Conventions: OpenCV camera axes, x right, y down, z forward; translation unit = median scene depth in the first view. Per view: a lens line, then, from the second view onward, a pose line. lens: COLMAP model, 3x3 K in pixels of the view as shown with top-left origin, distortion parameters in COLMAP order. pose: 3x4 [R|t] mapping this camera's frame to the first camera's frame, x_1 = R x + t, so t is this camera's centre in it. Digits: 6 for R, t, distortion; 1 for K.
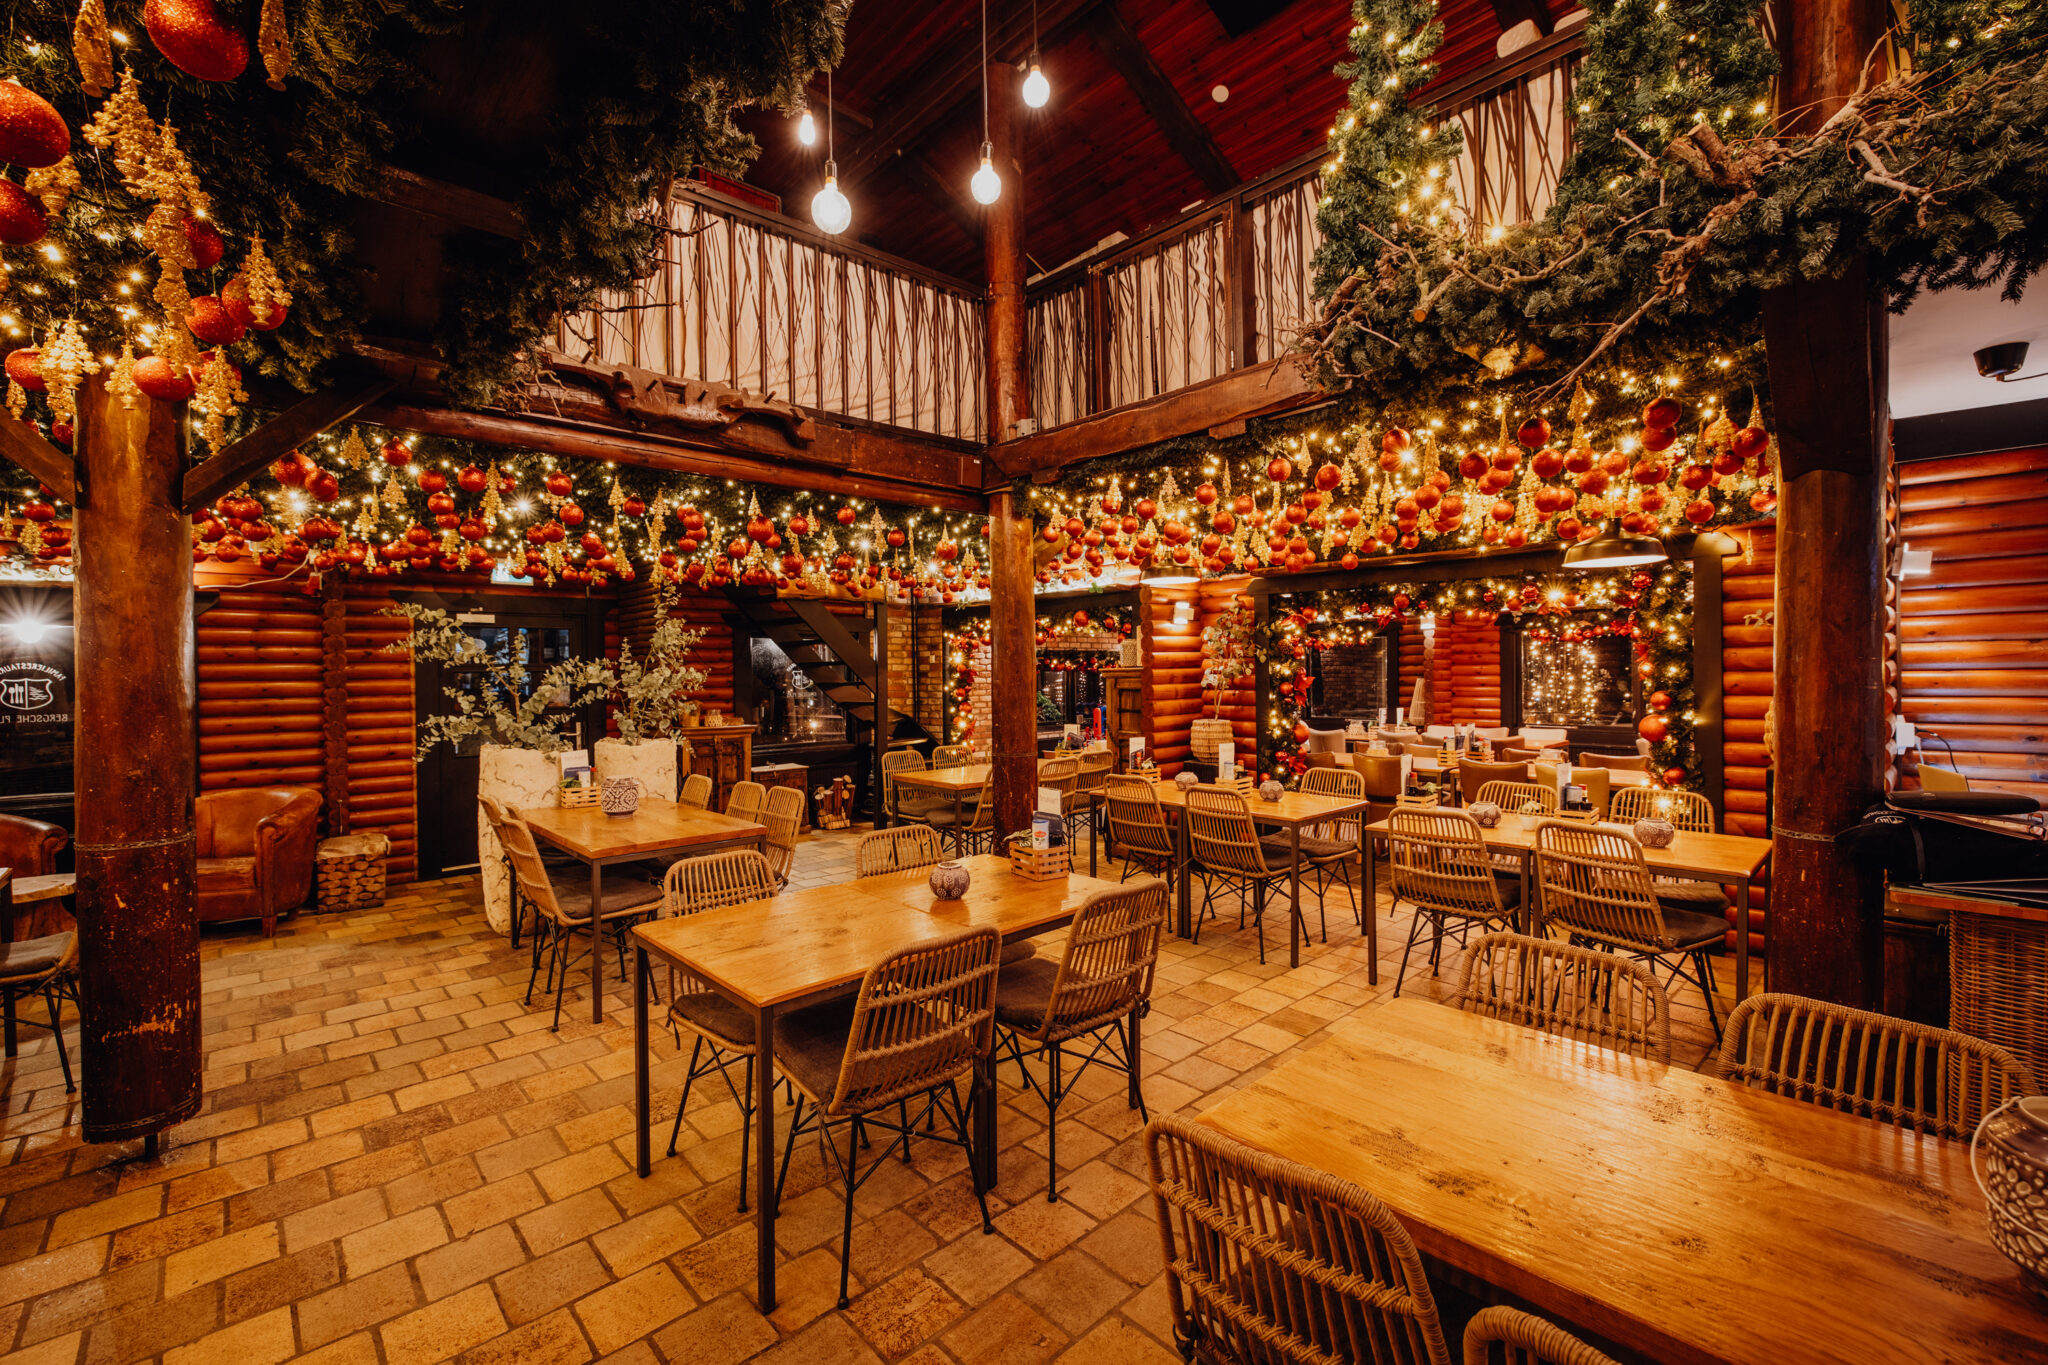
lens RADIAL K [[875.1, 0, 1024.0], [0, 875.1, 682.5], [0, 0, 1]] dist [-0.002511, -0.000041]
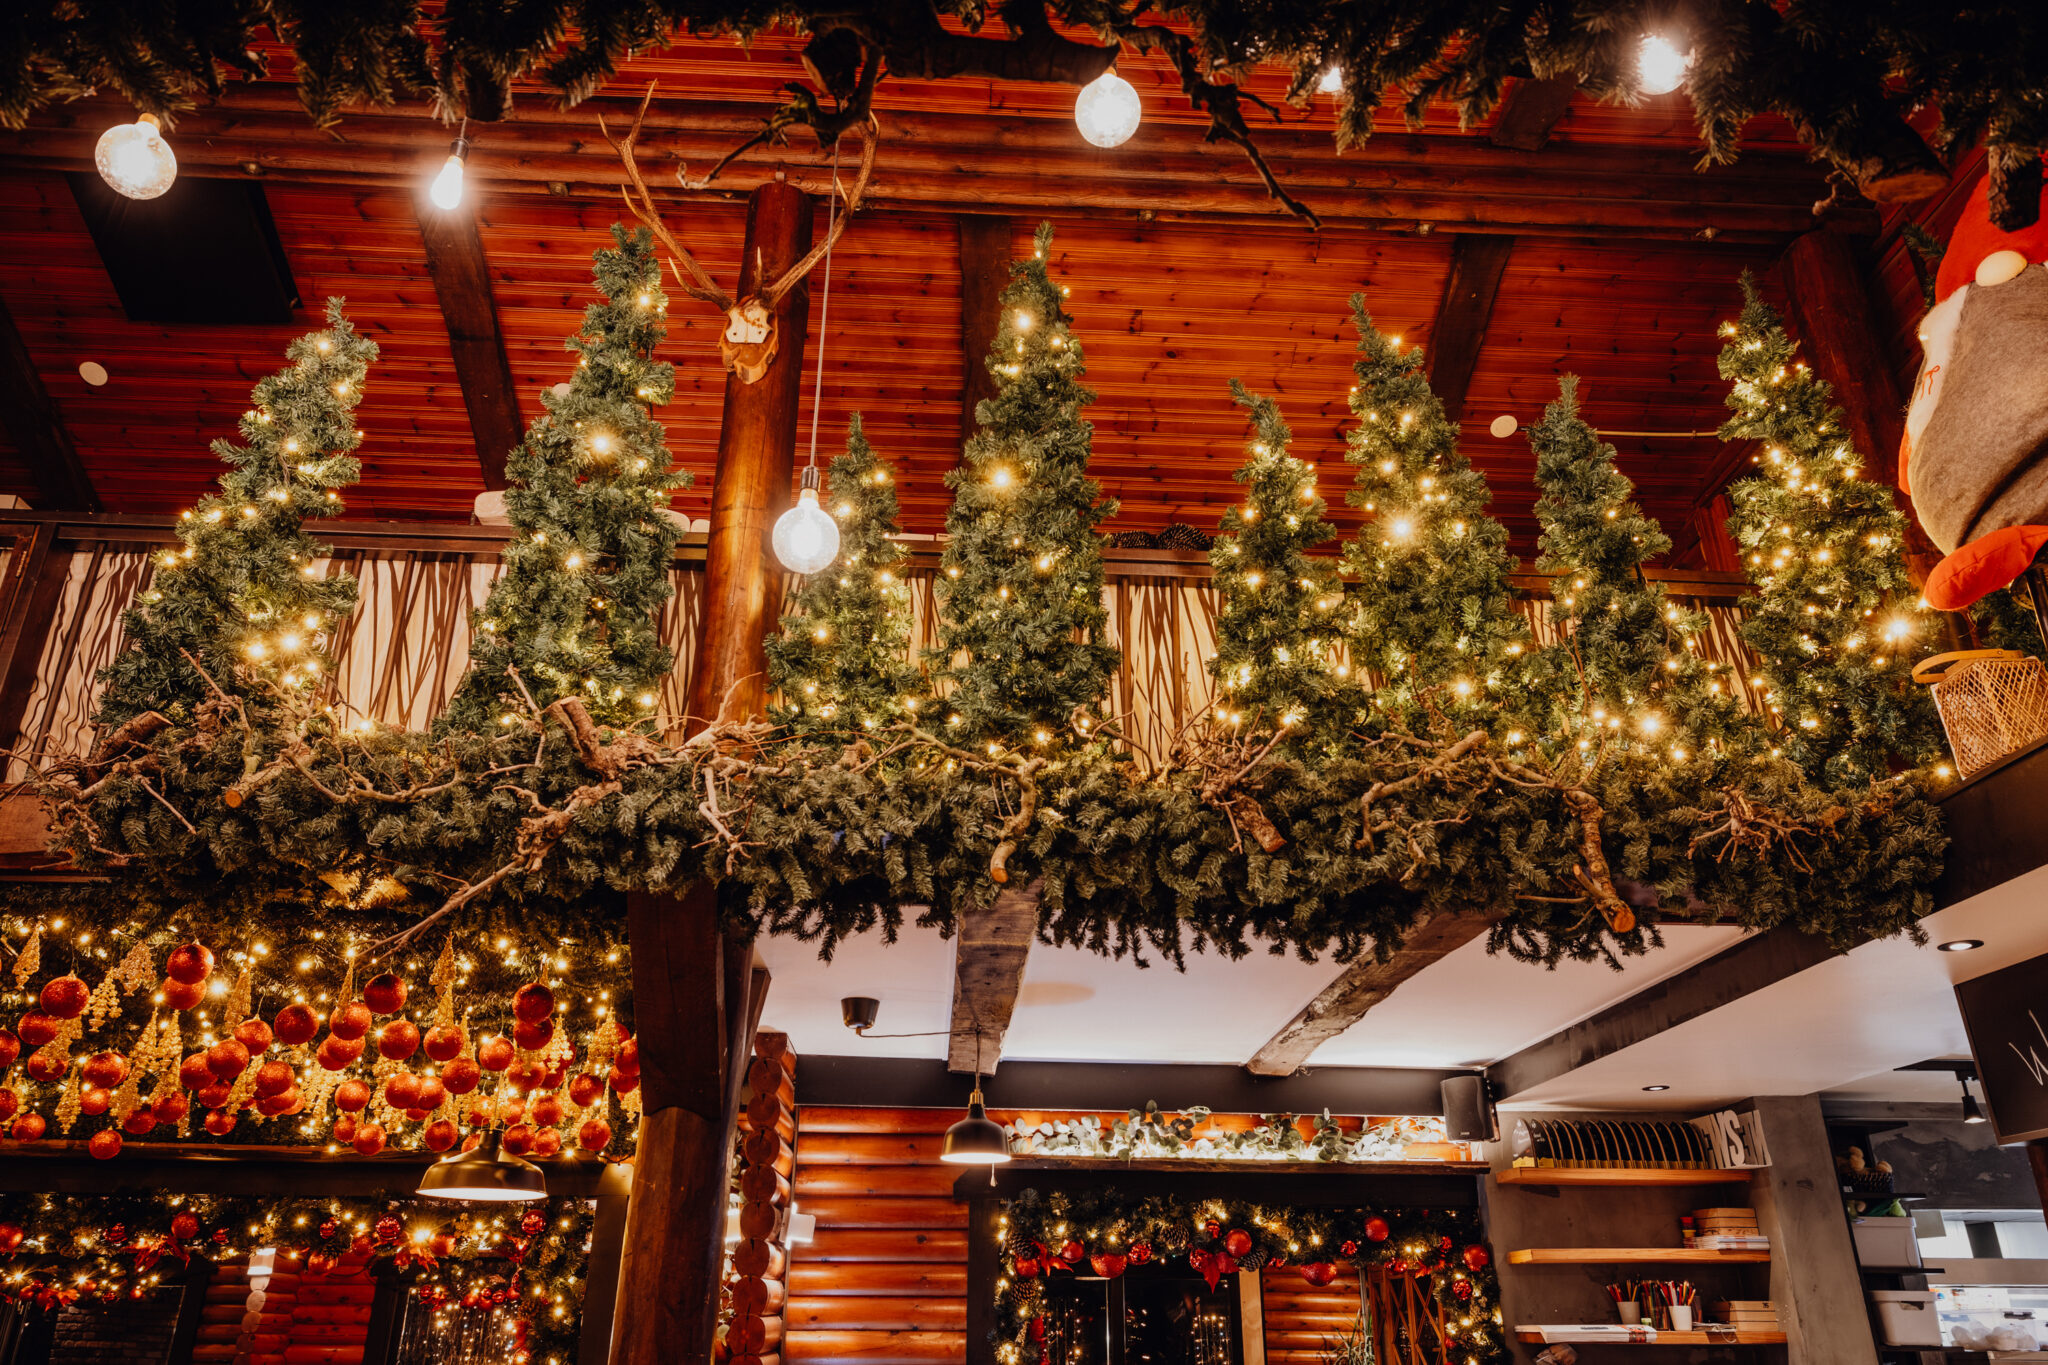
lens RADIAL K [[1399.2, 0, 1025.8], [0, 1399.2, 697.4], [0, 0, 1]] dist [-0.008361, -0.002117]
pose [[0.633597, 0.338651, 0.695608, 0.044612], [-0.000442, 0.899268, -0.437398, -0.008109], [-0.773663, 0.276827, 0.569923, -0.106541]]
